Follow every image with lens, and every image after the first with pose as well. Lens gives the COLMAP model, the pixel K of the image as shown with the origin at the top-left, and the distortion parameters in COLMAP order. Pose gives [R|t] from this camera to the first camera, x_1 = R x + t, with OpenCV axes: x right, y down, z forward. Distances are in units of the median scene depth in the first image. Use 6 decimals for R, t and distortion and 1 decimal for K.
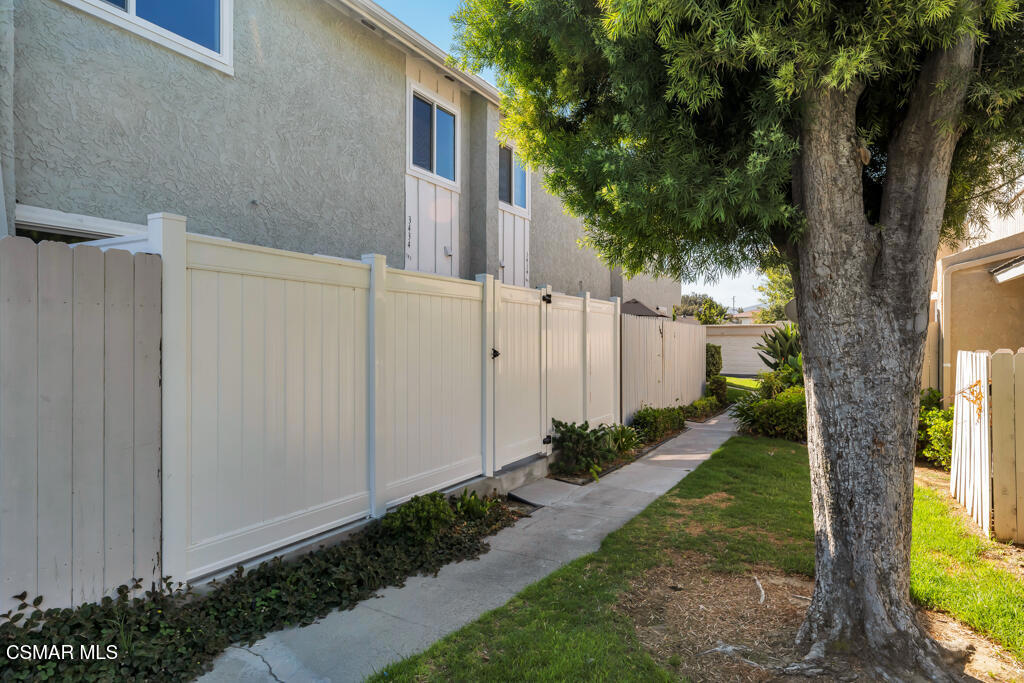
lens RADIAL K [[595.6, 0, 513.6], [0, 595.6, 342.2], [0, 0, 1]] dist [-0.005041, -0.000282]
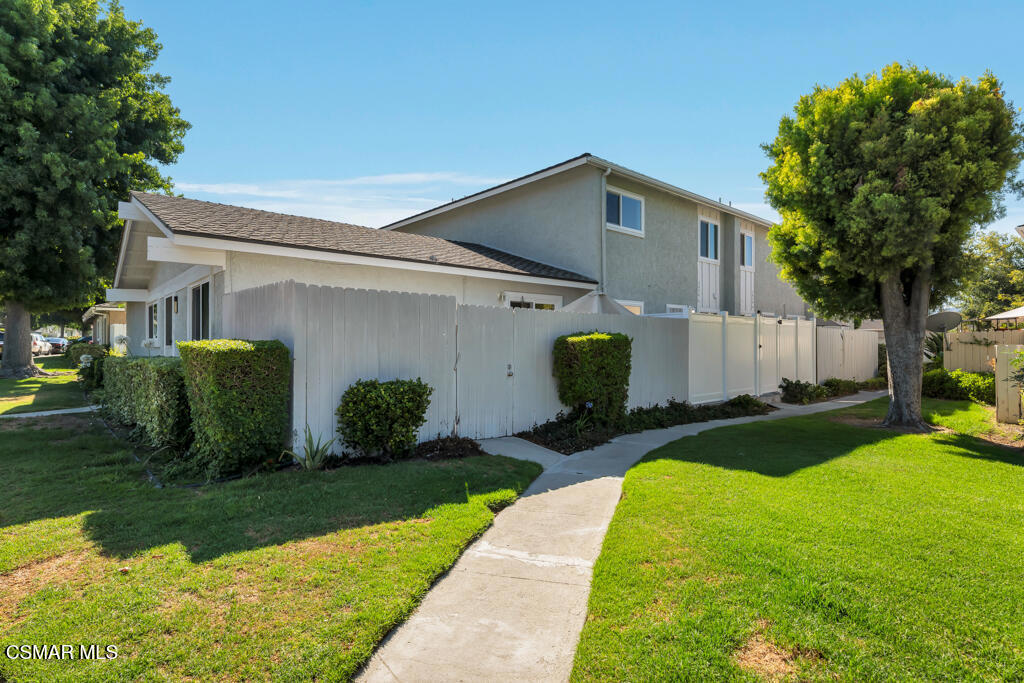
lens RADIAL K [[516.7, 0, 509.4], [0, 516.7, 339.2], [0, 0, 1]] dist [0.004893, 0.000417]
pose [[0.943644, -0.004962, -0.330924, -0.251146], [0.001296, 0.999935, -0.011298, 0.010656], [0.330959, 0.010232, 0.943590, -1.120334]]
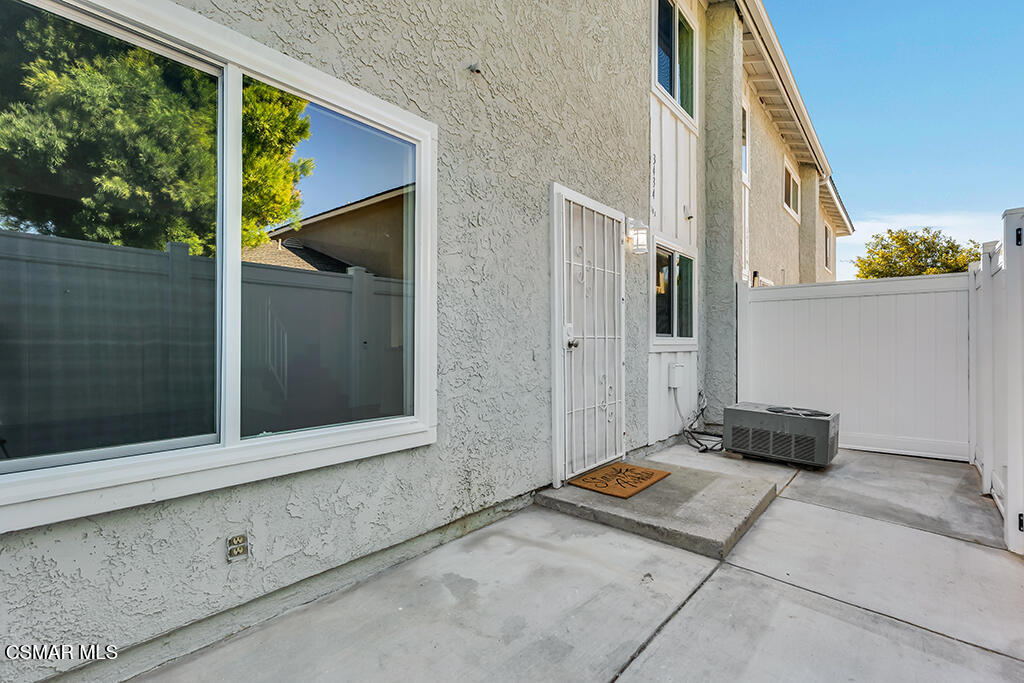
lens RADIAL K [[462.0, 0, 512.1], [0, 462.0, 340.3], [0, 0, 1]] dist [0.002642, -0.000210]
pose [[0.982341, -0.001061, -0.187095, -0.293667], [-0.000807, 0.999951, -0.009906, 0.016461], [0.187096, 0.009882, 0.982292, 0.541057]]
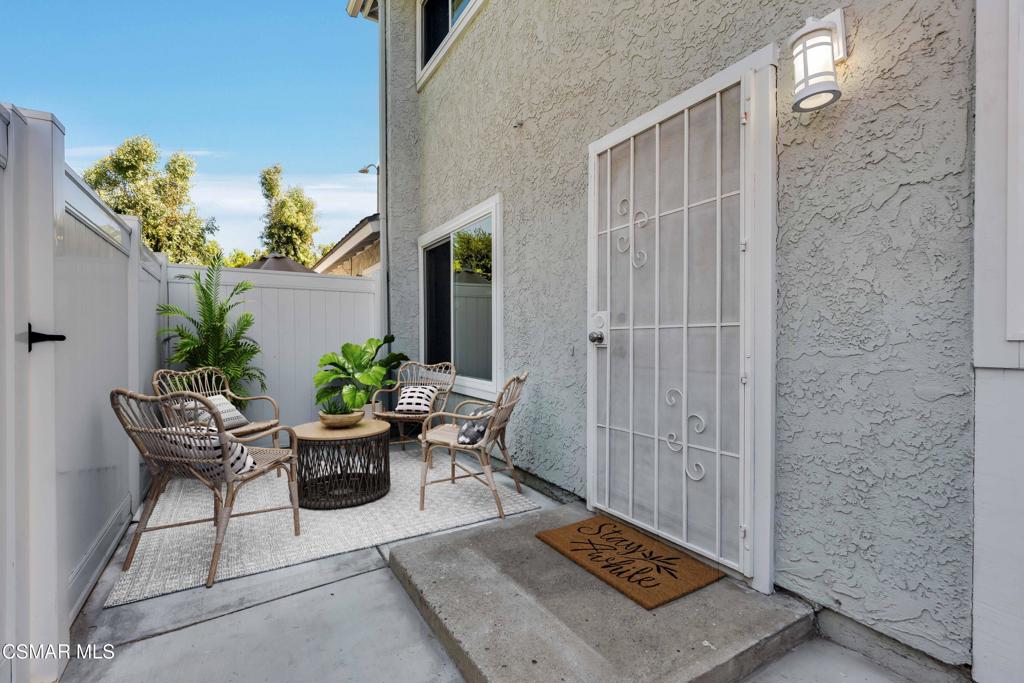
lens RADIAL K [[462.0, 0, 513.0], [0, 462.0, 342.6], [0, 0, 1]] dist [0.002642, -0.000210]
pose [[-0.495644, 0.006469, -0.868502, 0.037533], [-0.002775, 0.999955, 0.009031, 0.016080], [0.868521, 0.006887, -0.495604, 1.151777]]
